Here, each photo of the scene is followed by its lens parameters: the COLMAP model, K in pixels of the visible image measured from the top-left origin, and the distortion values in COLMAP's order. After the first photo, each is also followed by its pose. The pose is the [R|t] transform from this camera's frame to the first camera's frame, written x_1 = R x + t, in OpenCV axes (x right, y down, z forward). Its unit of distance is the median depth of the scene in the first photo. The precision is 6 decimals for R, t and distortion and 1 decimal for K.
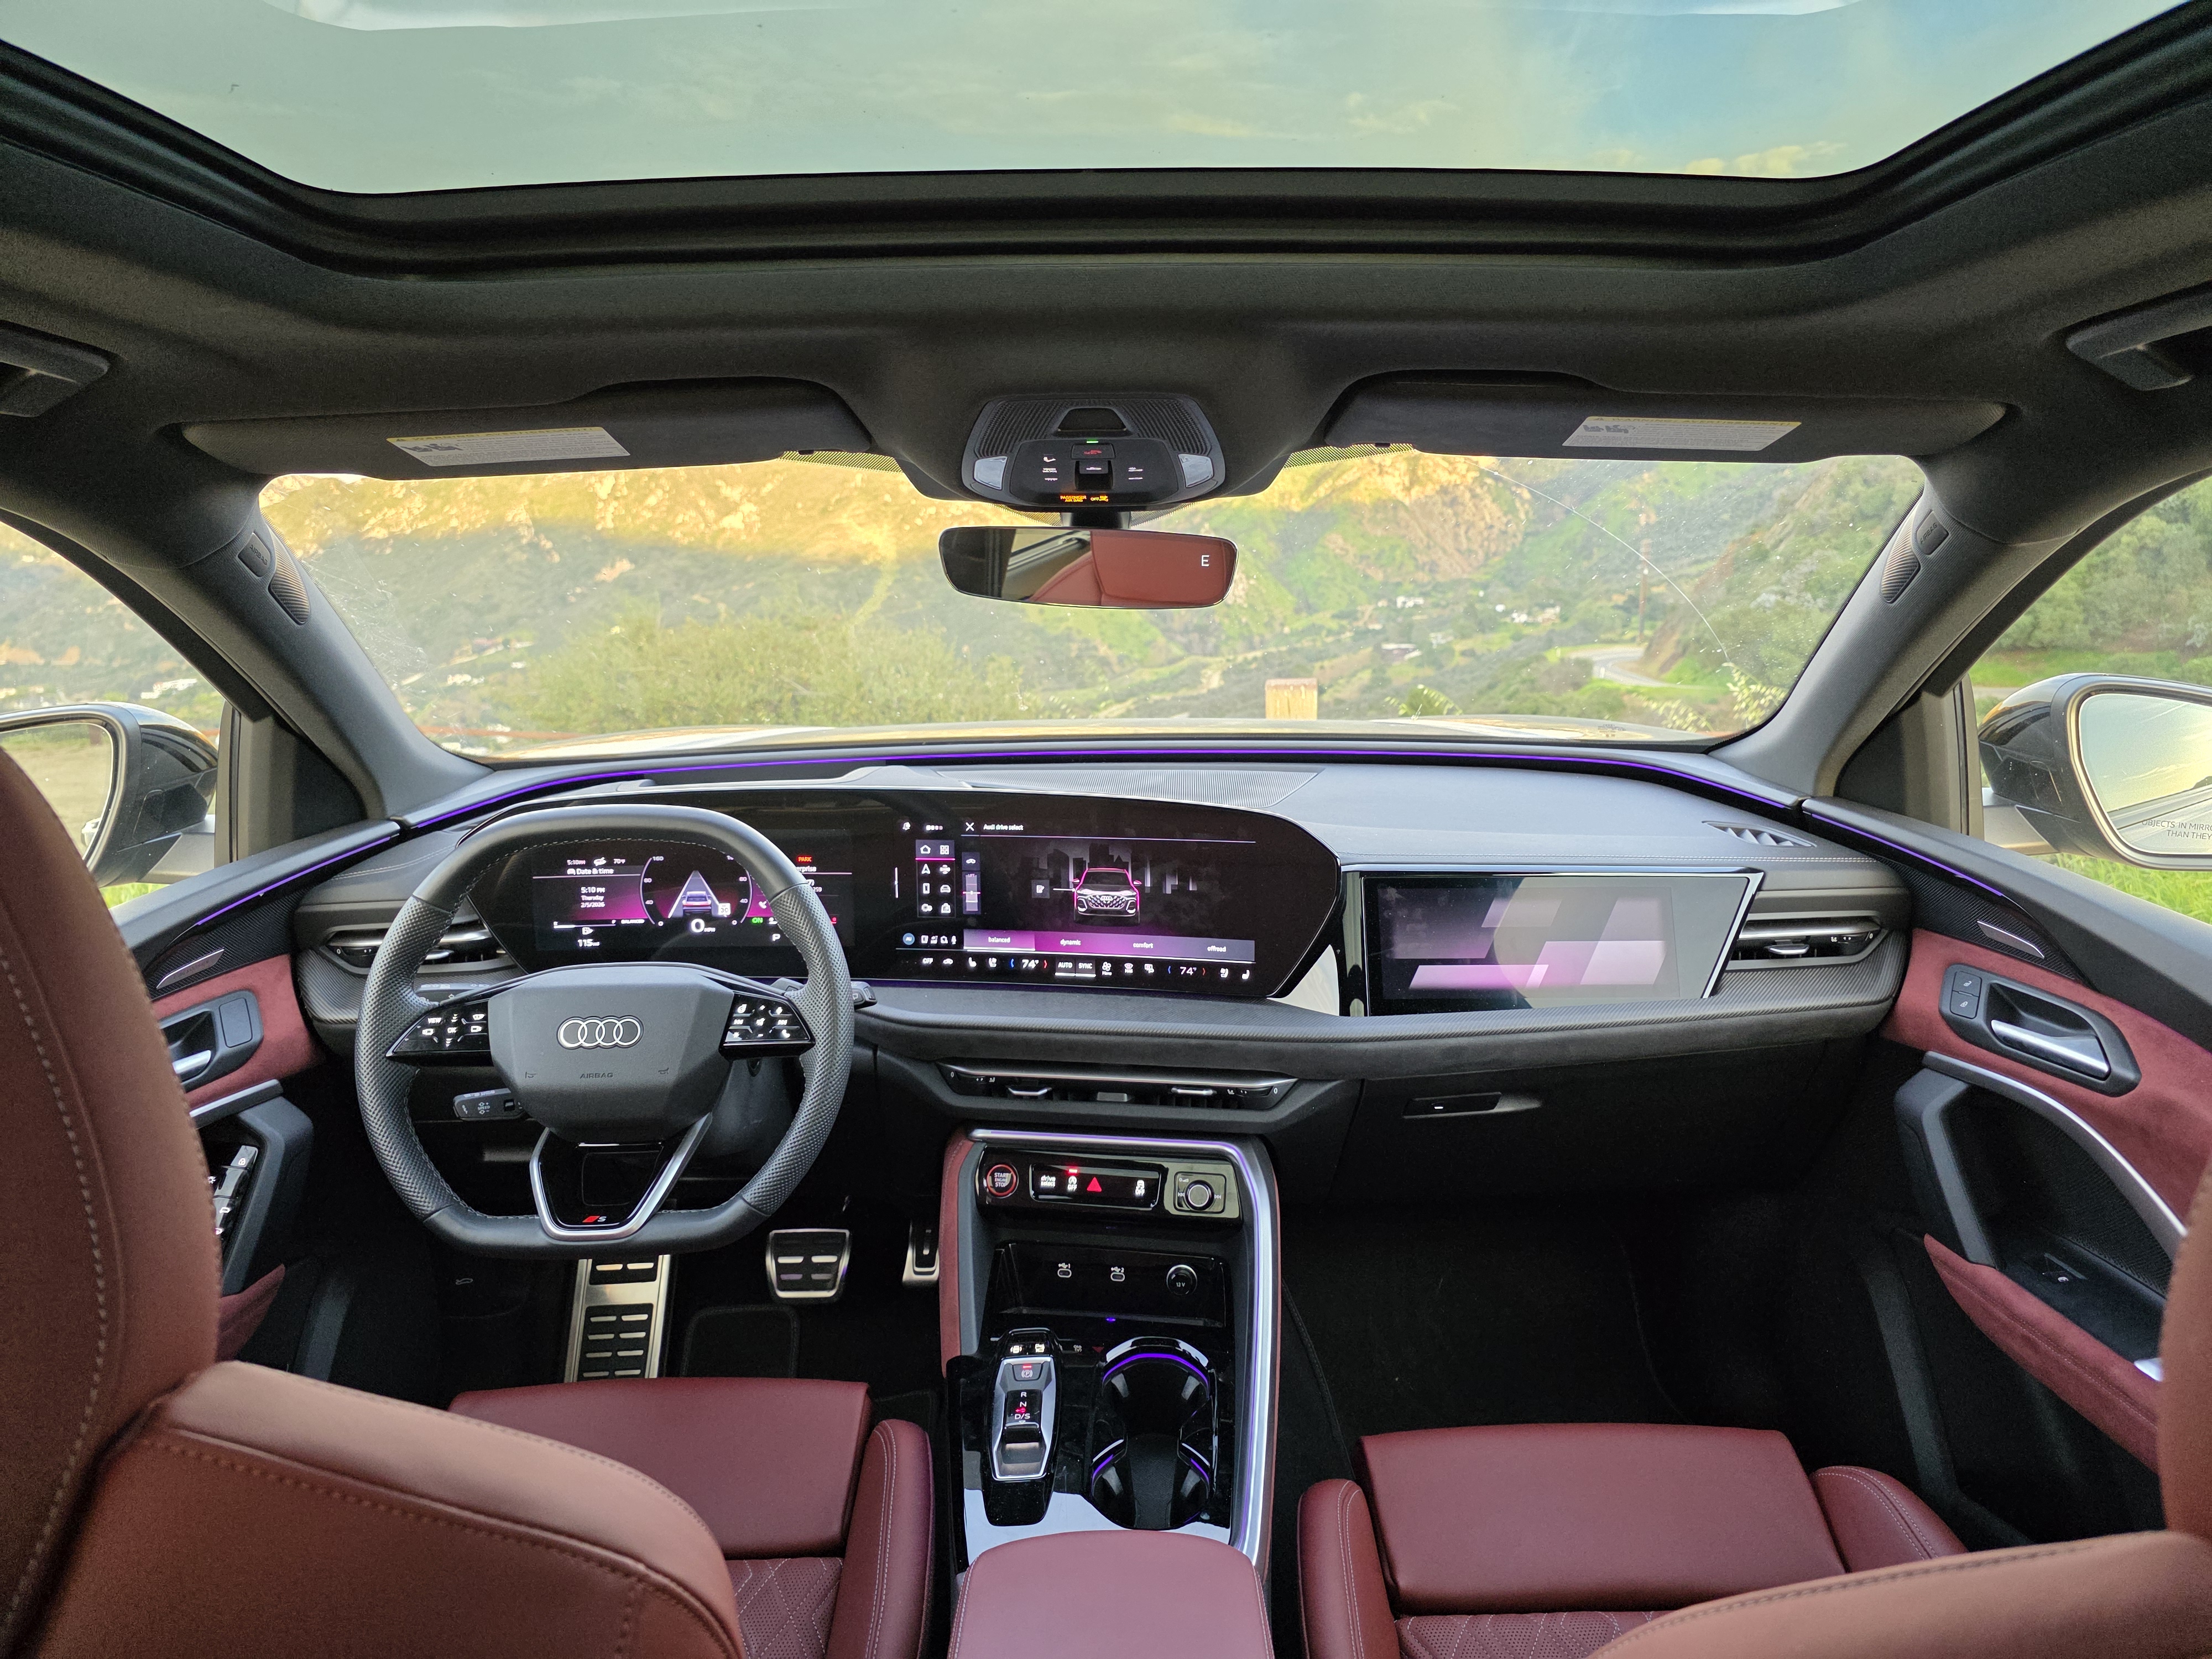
lens RADIAL K [[1468.4, 0, 1095.4], [0, 1468.4, 830.8], [0, 0, 1]] dist [0.071607, -0.100369]
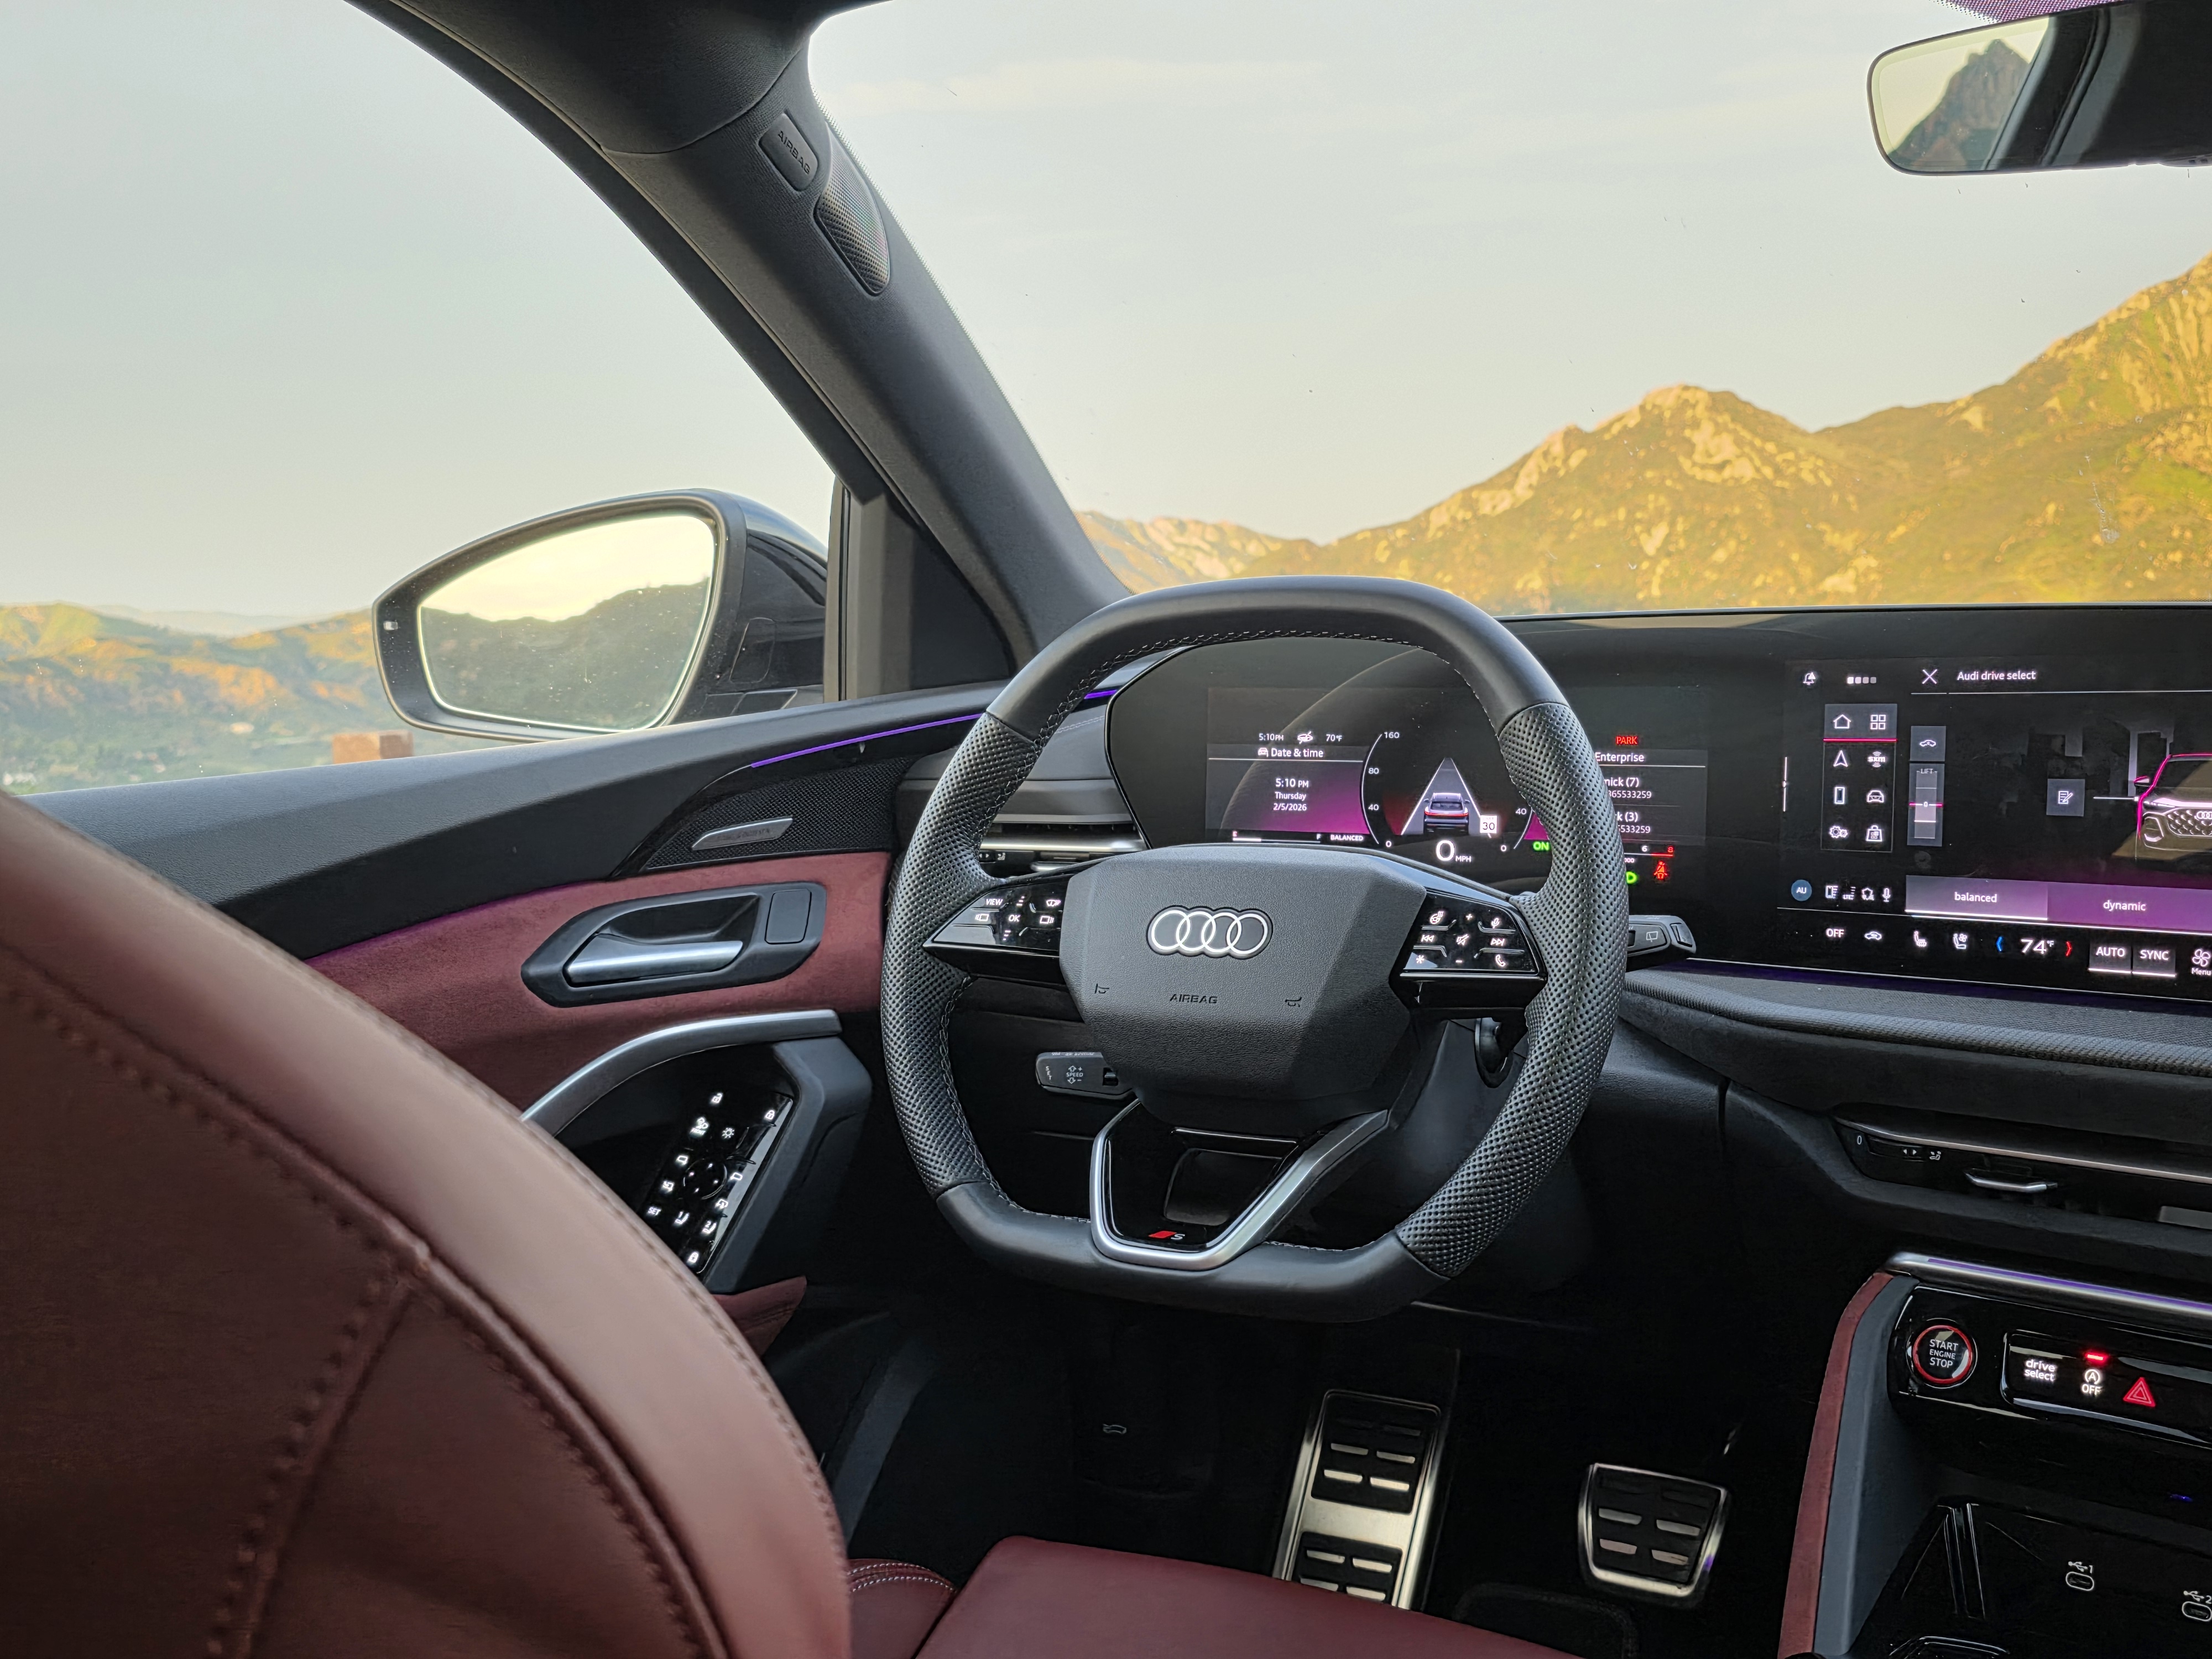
lens RADIAL K [[2226.0, 0, 1108.6], [0, 2226.0, 841.4], [0, 0, 1]] dist [0.062643, -0.100538]
pose [[0.852702, 0.045789, -0.520387, 0.084827], [-0.093652, 0.993412, -0.066047, 0.137179], [0.513934, 0.105054, 0.851373, 0.170333]]
